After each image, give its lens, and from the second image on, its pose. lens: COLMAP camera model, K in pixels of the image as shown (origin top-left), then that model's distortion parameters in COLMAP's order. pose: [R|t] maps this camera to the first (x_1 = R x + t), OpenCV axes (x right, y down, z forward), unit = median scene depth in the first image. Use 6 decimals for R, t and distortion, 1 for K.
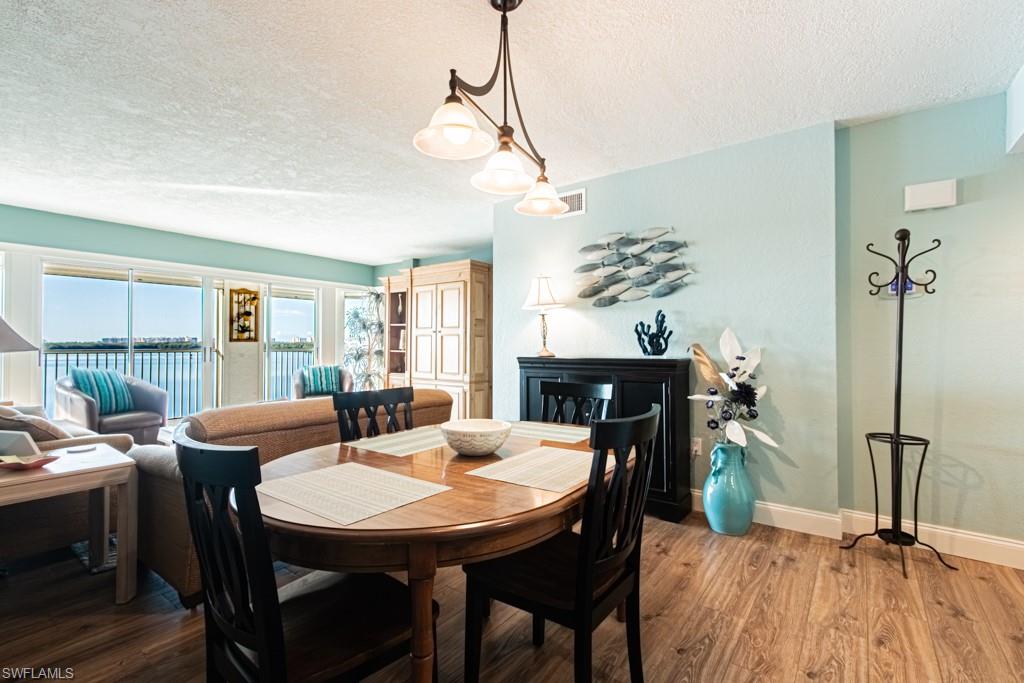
lens RADIAL K [[471.4, 0, 497.1], [0, 471.4, 338.6], [0, 0, 1]] dist [0.011480, 0.000050]
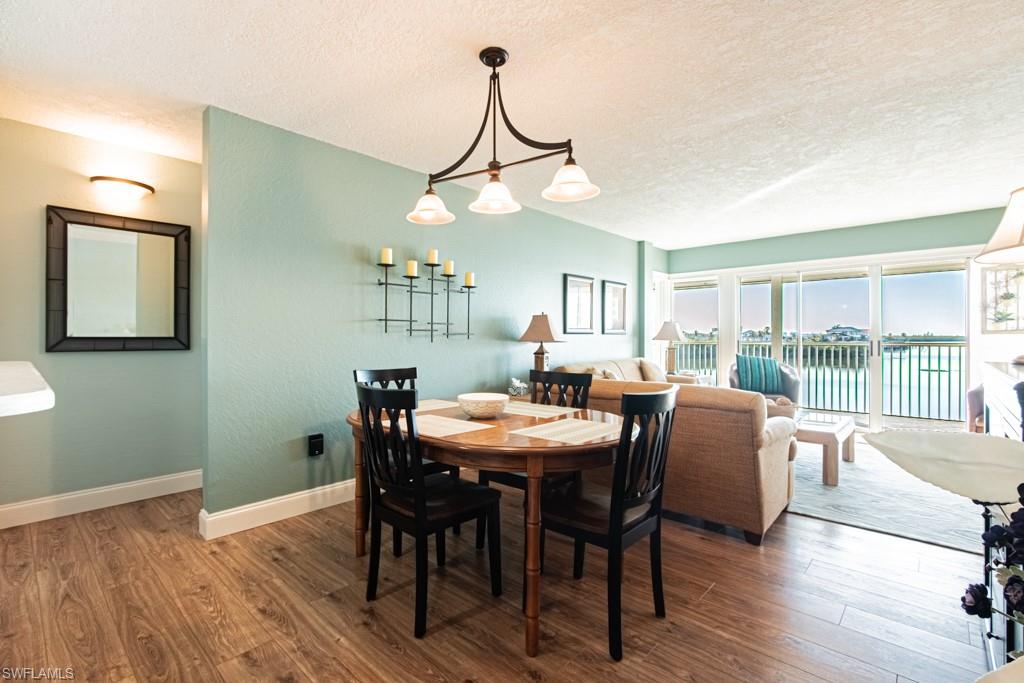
lens RADIAL K [[475.2, 0, 507.1], [0, 475.2, 337.1], [0, 0, 1]] dist [0.012932, -0.007488]
pose [[-0.094274, -0.004046, -0.995538, 0.648004], [0.011007, 0.999926, -0.005106, 0.015530], [0.995485, -0.011439, -0.094222, 0.576234]]
